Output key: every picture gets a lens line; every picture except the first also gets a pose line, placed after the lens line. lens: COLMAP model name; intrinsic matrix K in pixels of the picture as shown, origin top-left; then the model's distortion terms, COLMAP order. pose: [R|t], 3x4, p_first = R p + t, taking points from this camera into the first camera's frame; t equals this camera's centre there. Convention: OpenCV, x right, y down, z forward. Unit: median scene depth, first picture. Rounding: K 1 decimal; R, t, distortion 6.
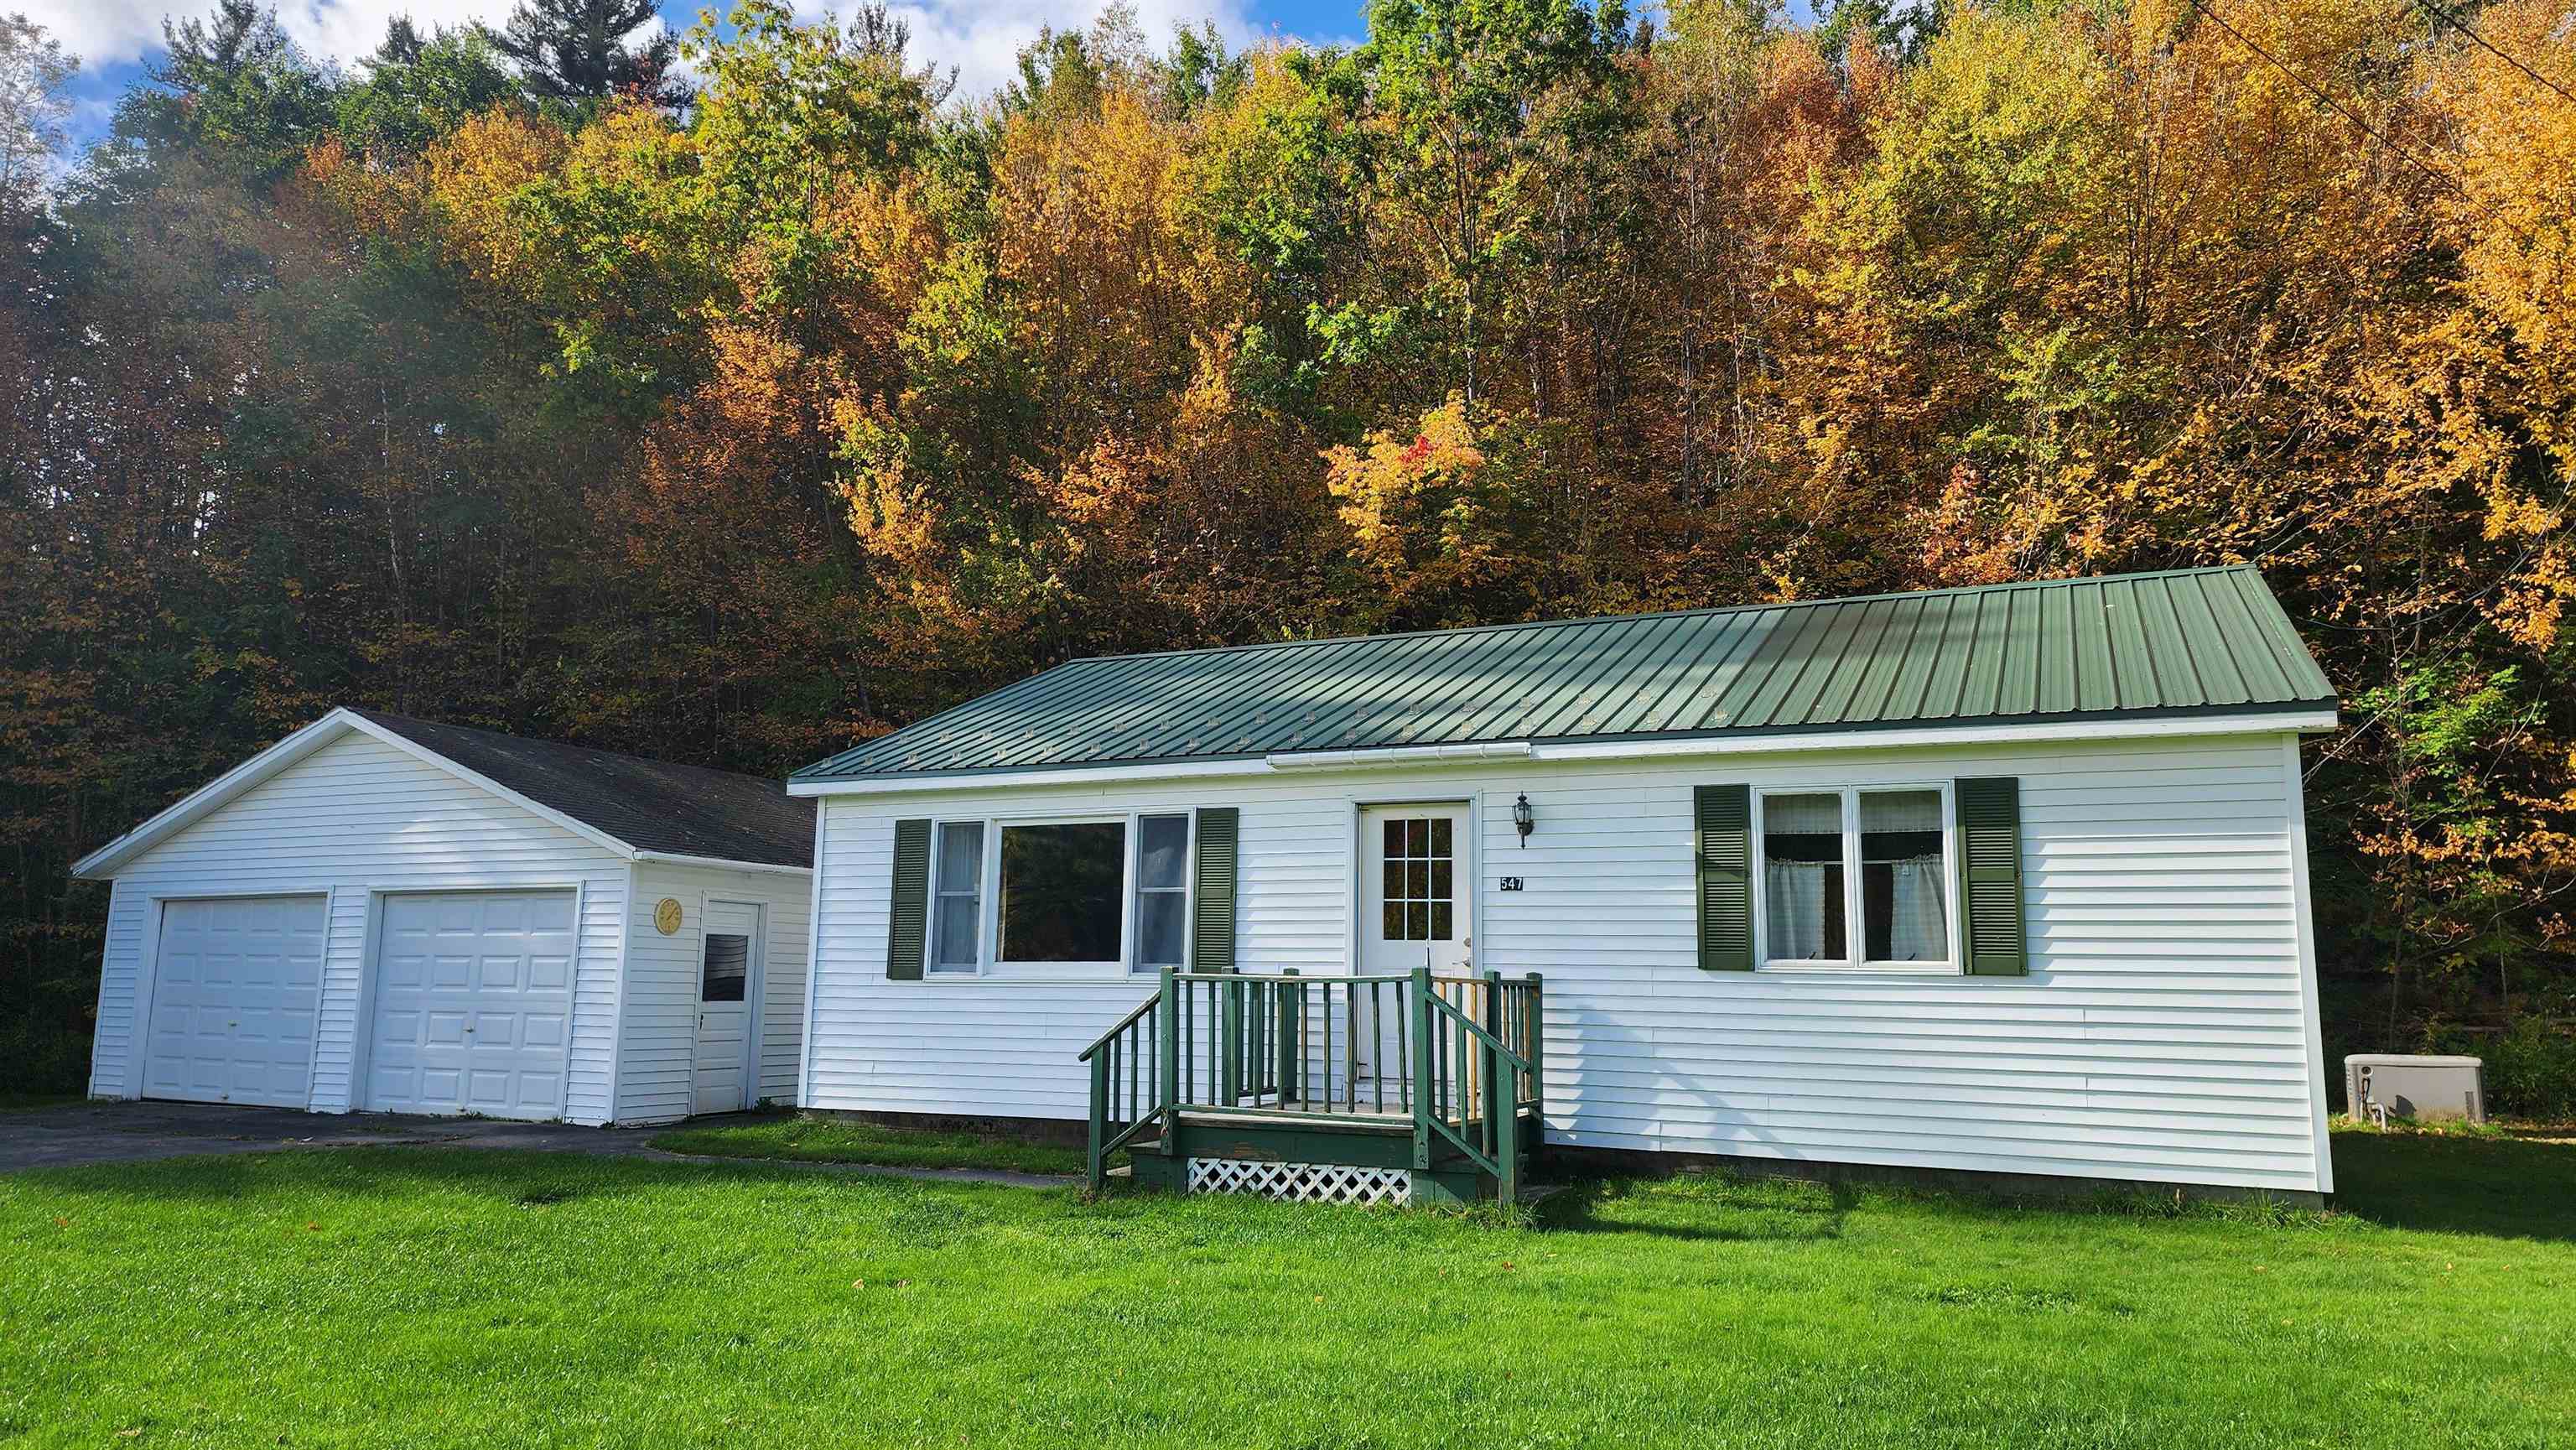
lens RADIAL K [[1734.8, 0, 1289.0], [0, 1734.8, 727.7], [0, 0, 1]] dist [0.023261, -0.004799]
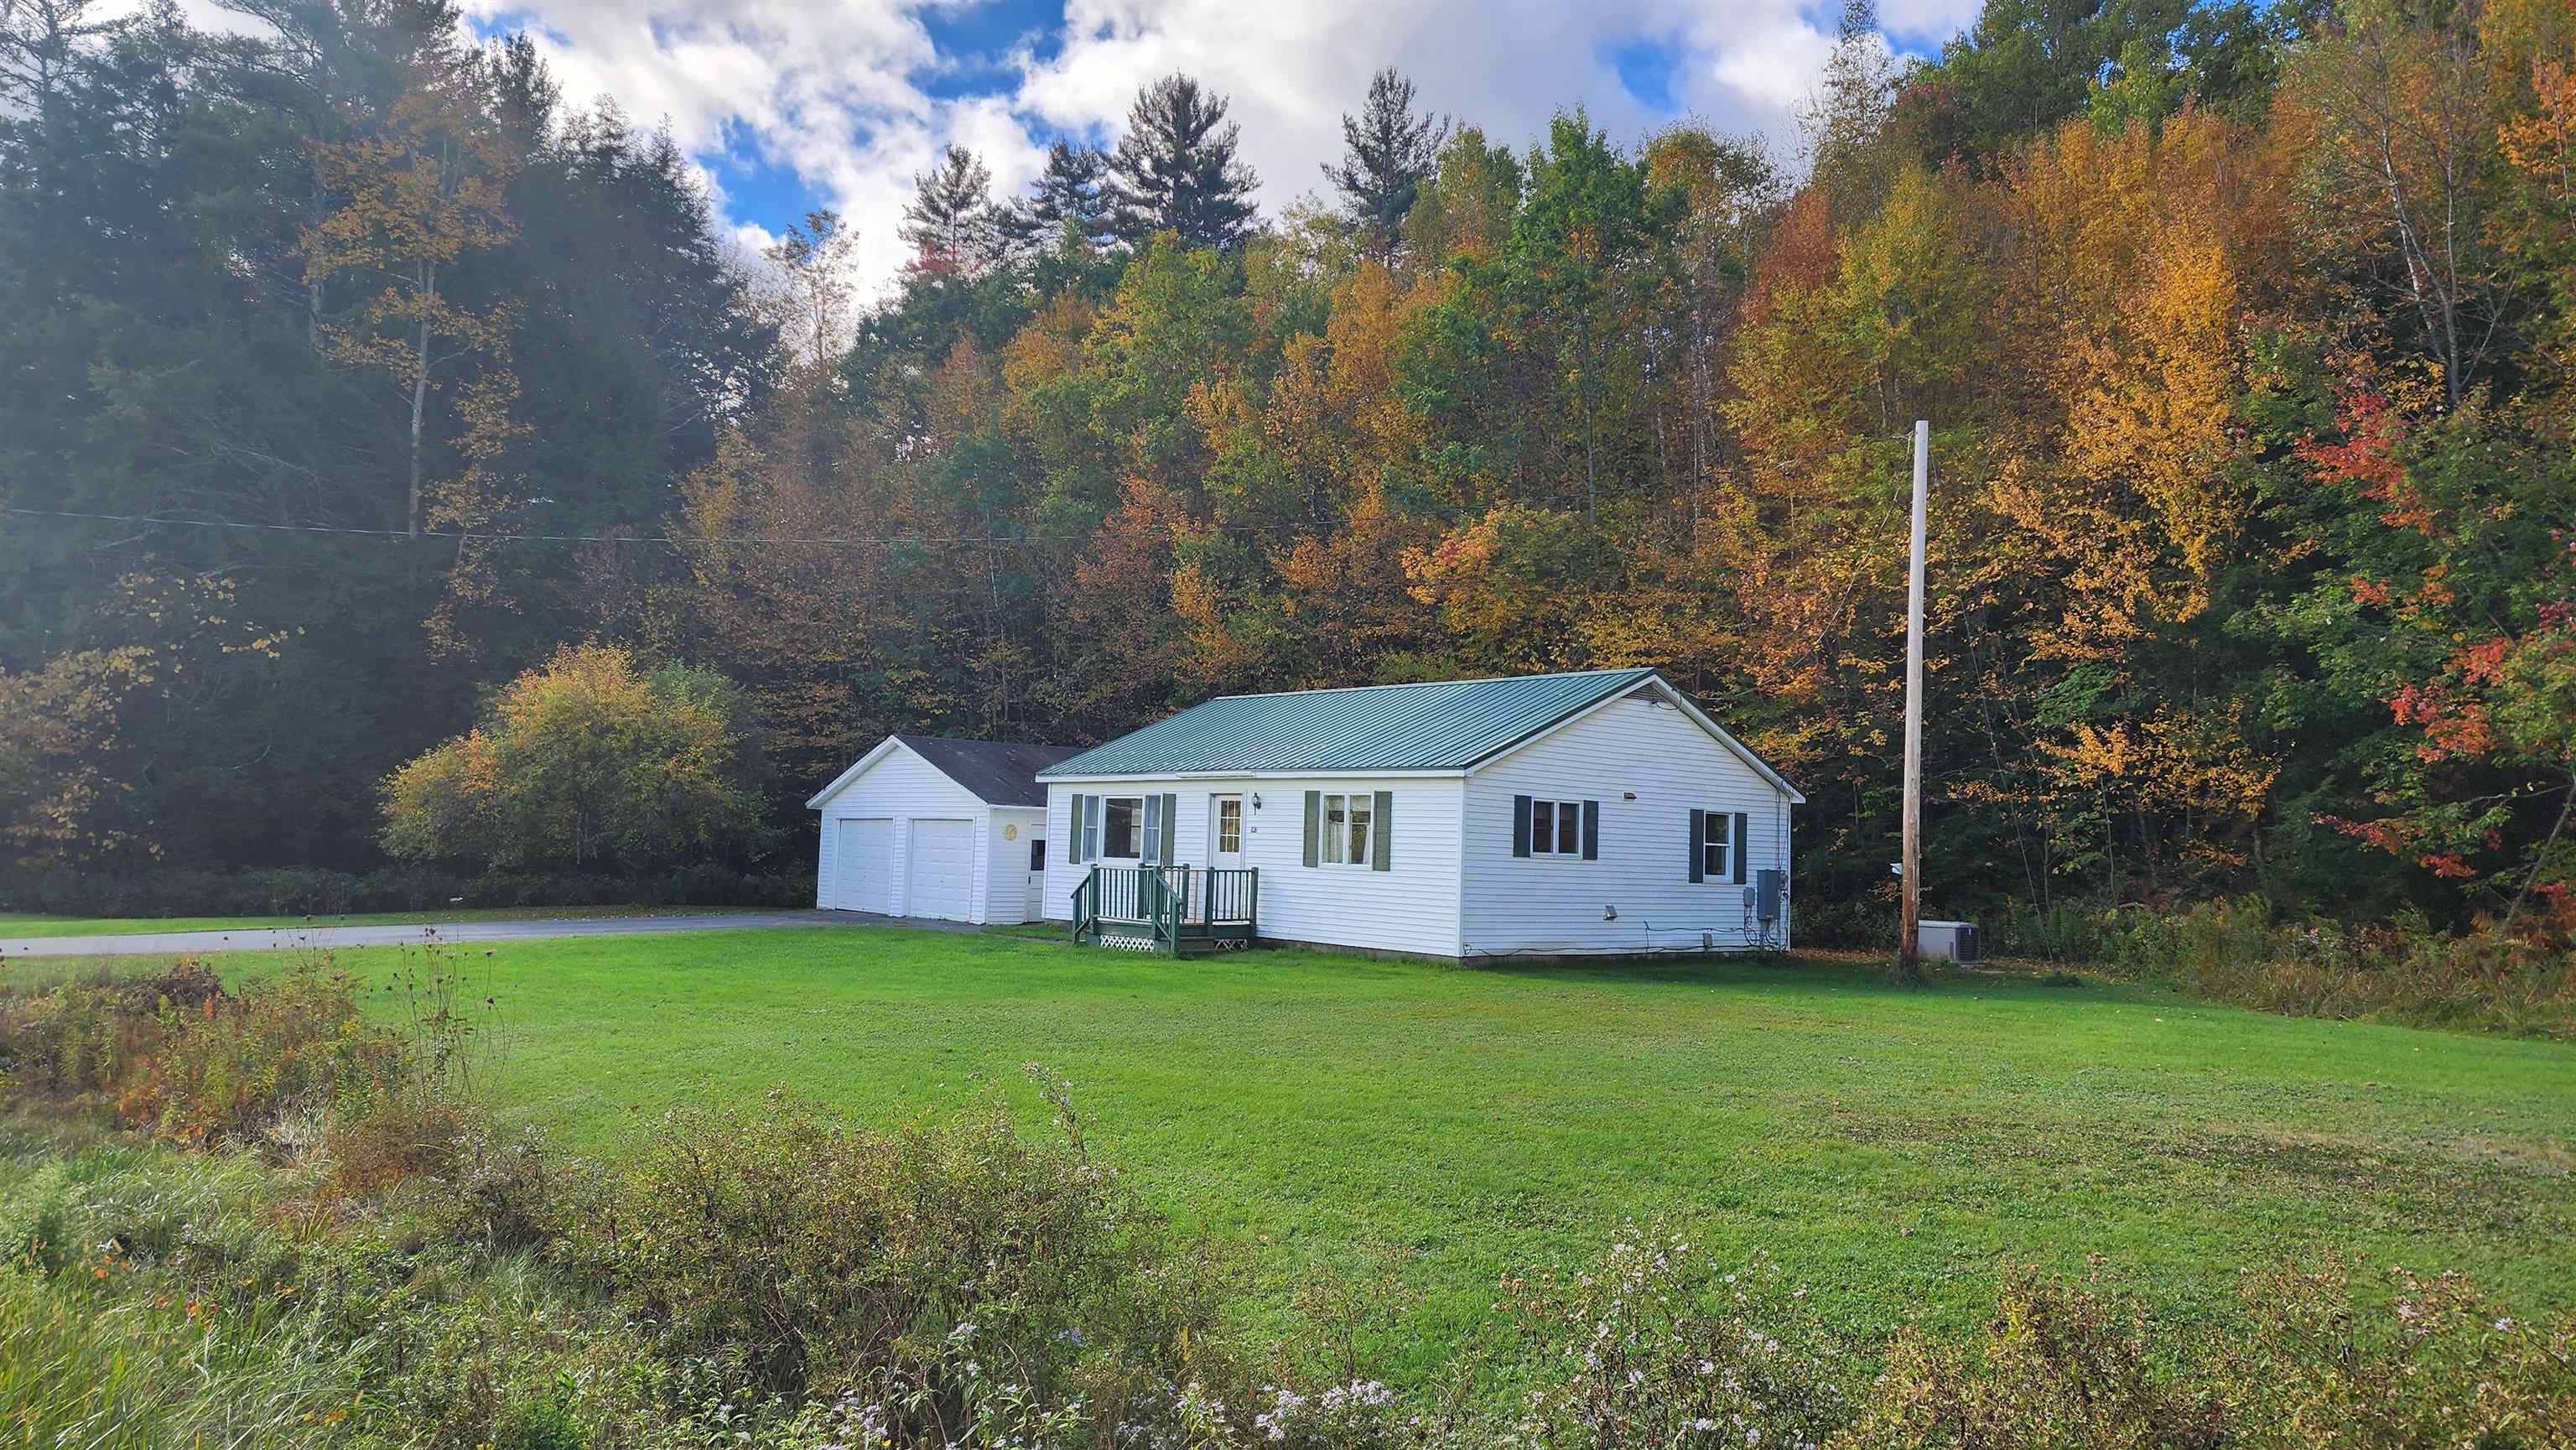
lens RADIAL K [[1734.8, 0, 1292.5], [0, 1734.8, 714.3], [0, 0, 1]] dist [0.023261, -0.004799]
pose [[0.914798, -0.018376, -0.403494, 0.981634], [0.046639, 0.997088, 0.060331, -0.178804], [0.401211, -0.074010, 0.912991, -0.973259]]
